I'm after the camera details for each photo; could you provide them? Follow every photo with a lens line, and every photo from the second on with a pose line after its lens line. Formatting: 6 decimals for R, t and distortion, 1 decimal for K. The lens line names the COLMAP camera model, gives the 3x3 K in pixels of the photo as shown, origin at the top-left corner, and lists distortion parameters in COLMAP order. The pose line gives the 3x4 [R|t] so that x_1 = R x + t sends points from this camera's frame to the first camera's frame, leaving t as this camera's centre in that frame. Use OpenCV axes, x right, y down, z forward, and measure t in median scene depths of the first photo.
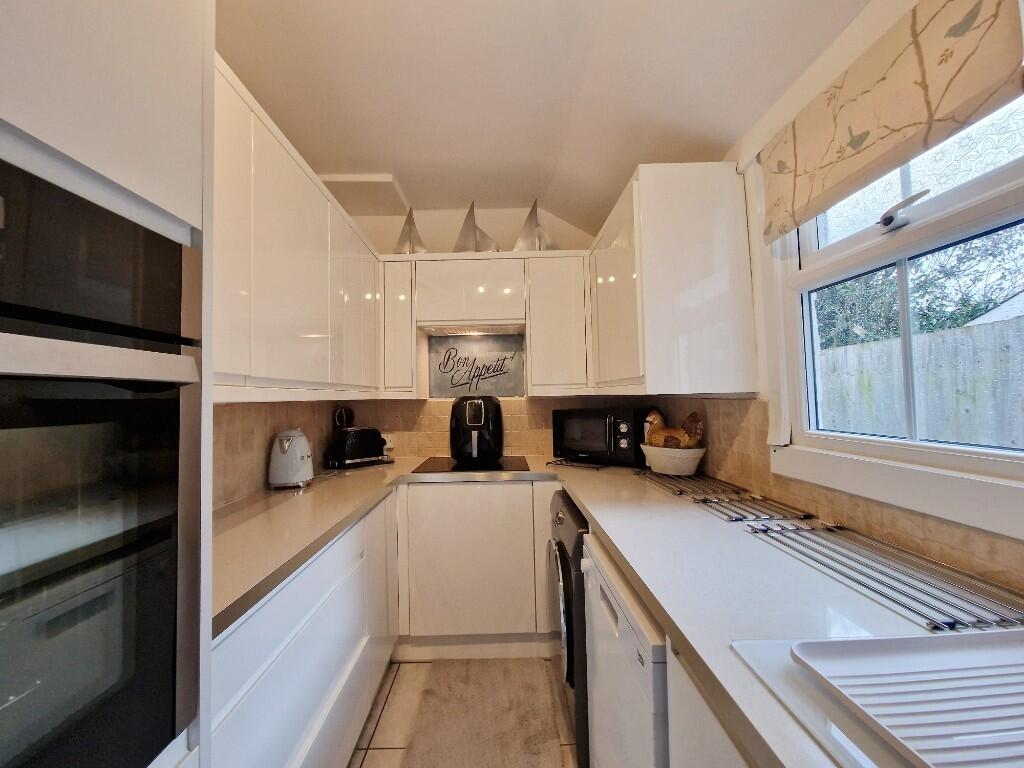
lens RADIAL K [[415.8, 0, 512.0], [0, 415.8, 384.0], [0, 0, 1]] dist [0.001274, 0.000141]
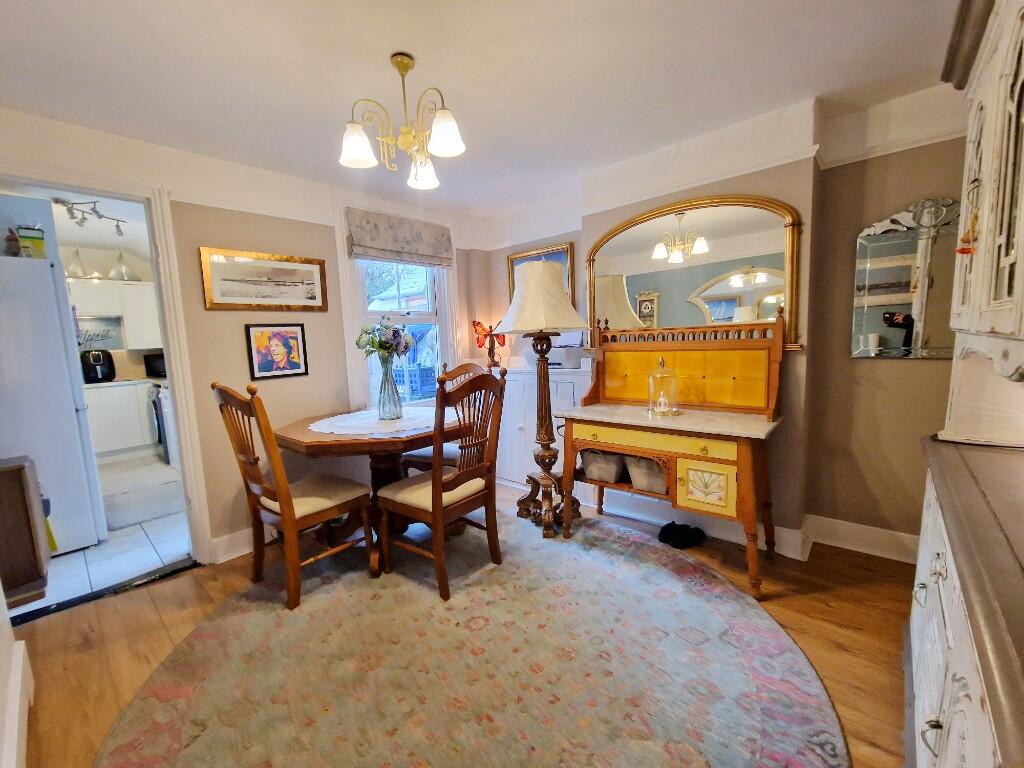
lens RADIAL K [[415.8, 0, 512.0], [0, 415.8, 384.0], [0, 0, 1]] dist [0.001274, 0.000141]
pose [[0.682999, -0.090333, 0.724812, -0.182066], [-0.000535, 0.992261, 0.124169, -0.061098], [-0.730419, -0.085196, 0.677665, -1.925221]]
